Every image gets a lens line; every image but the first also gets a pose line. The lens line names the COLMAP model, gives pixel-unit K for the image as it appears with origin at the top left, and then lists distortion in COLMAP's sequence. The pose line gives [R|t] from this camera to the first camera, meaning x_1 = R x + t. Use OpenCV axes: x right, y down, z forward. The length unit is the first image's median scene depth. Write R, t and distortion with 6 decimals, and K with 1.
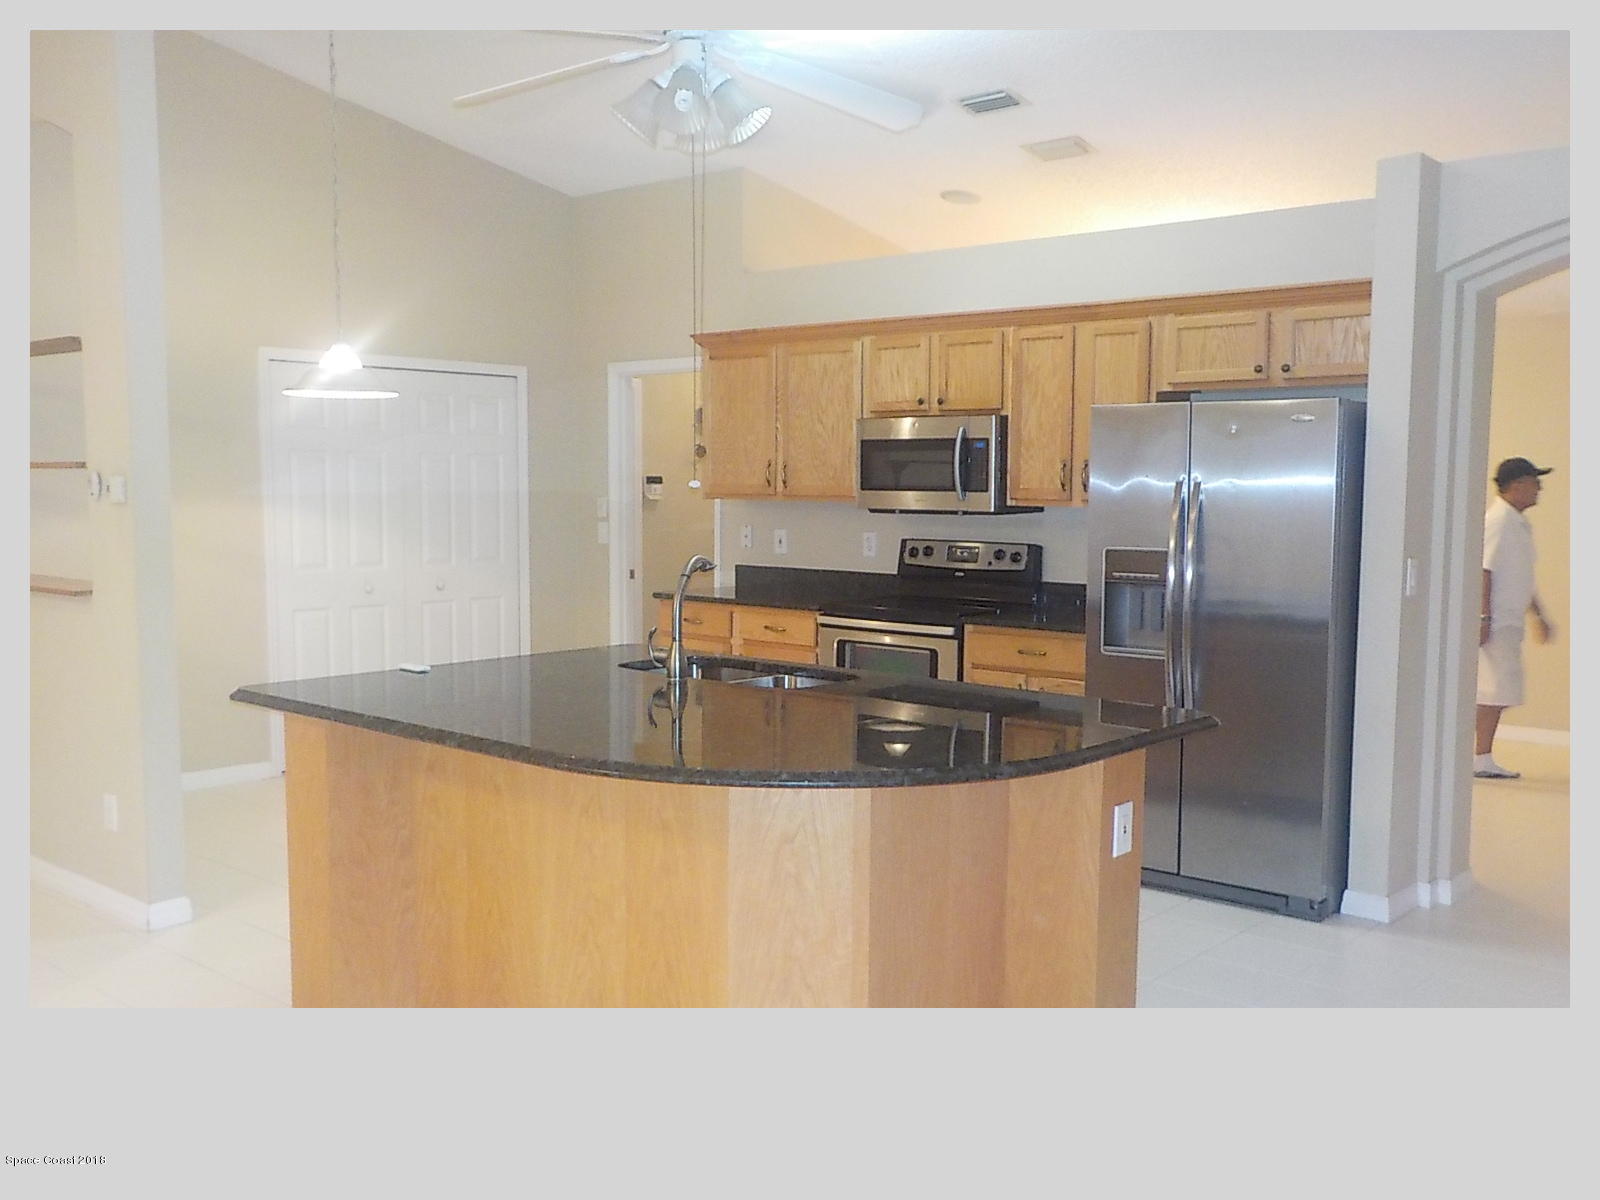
lens RADIAL K [[1467.9, 0, 800.0], [0, 1467.9, 600.0], [0, 0, 1]] dist [-0.088387, -0.001797]
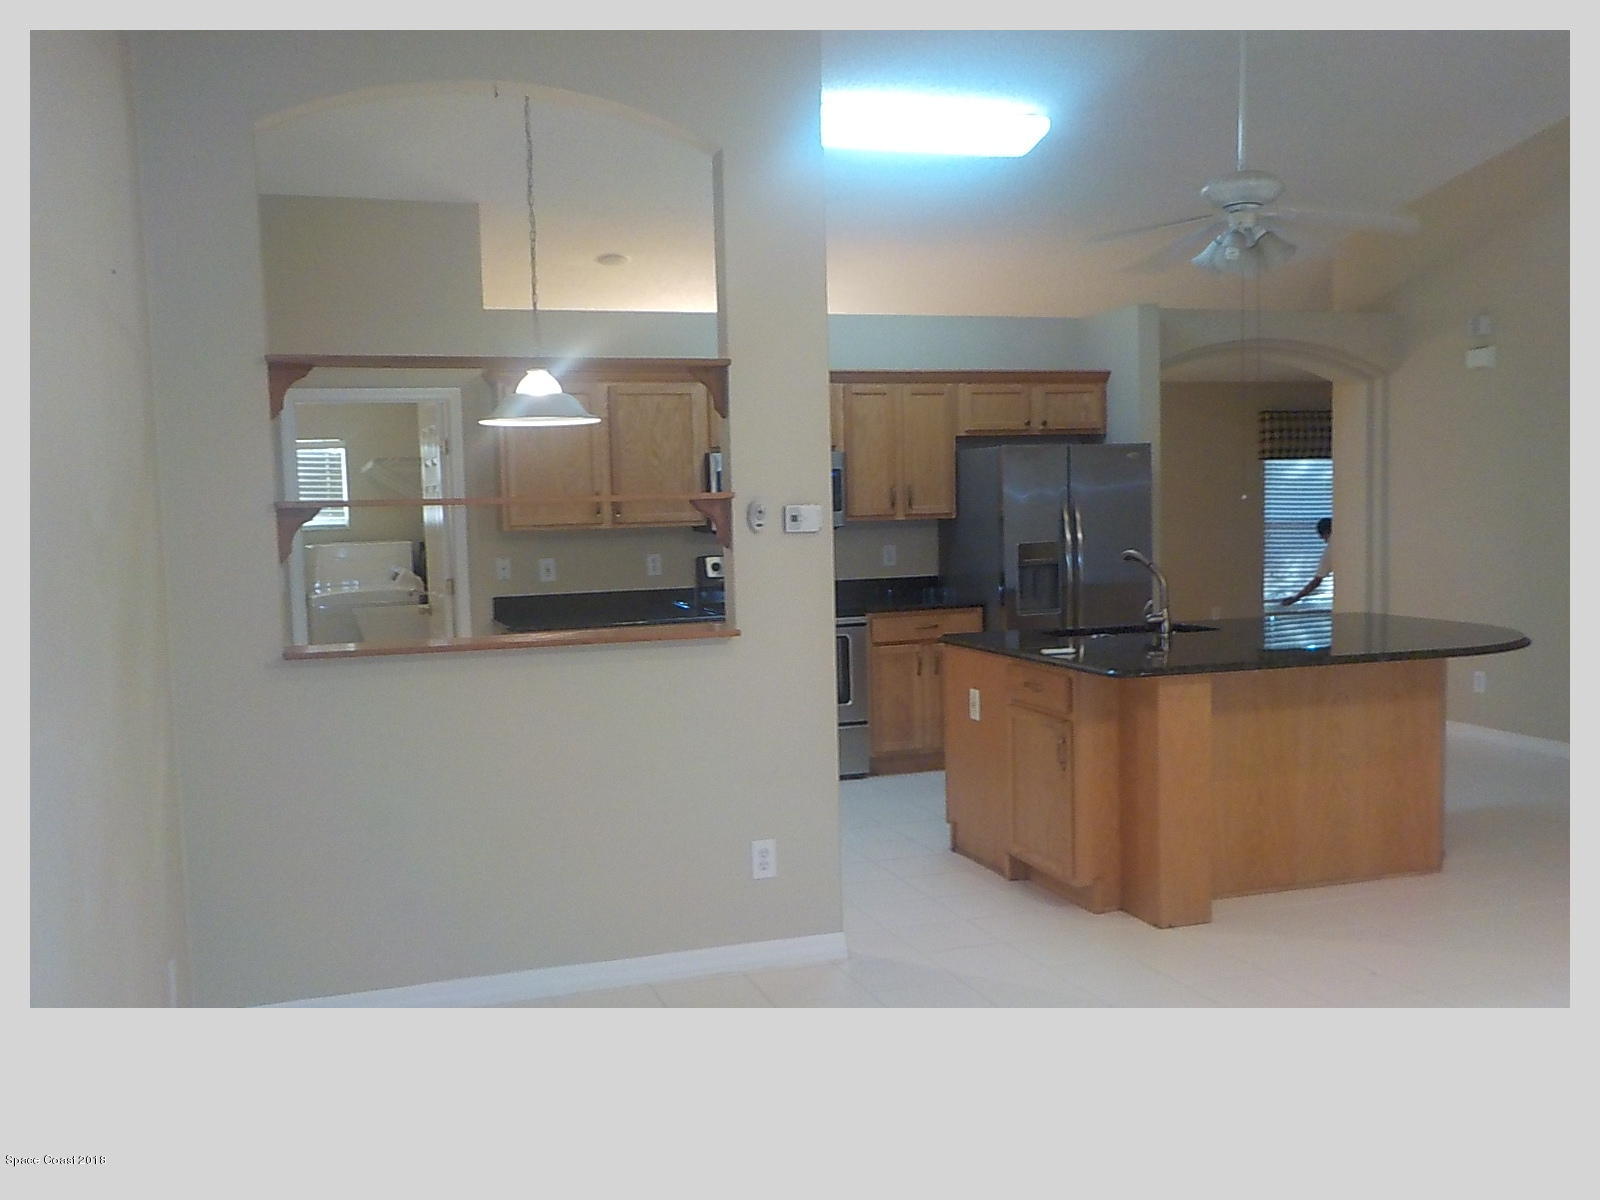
lens RADIAL K [[1467.9, 0, 800.0], [0, 1467.9, 600.0], [0, 0, 1]] dist [-0.088387, -0.001797]
pose [[0.474725, -0.078890, 0.876592, -1.048856], [0.100566, 0.994314, 0.035022, -0.046670], [-0.874370, 0.071529, 0.479959, 0.434560]]
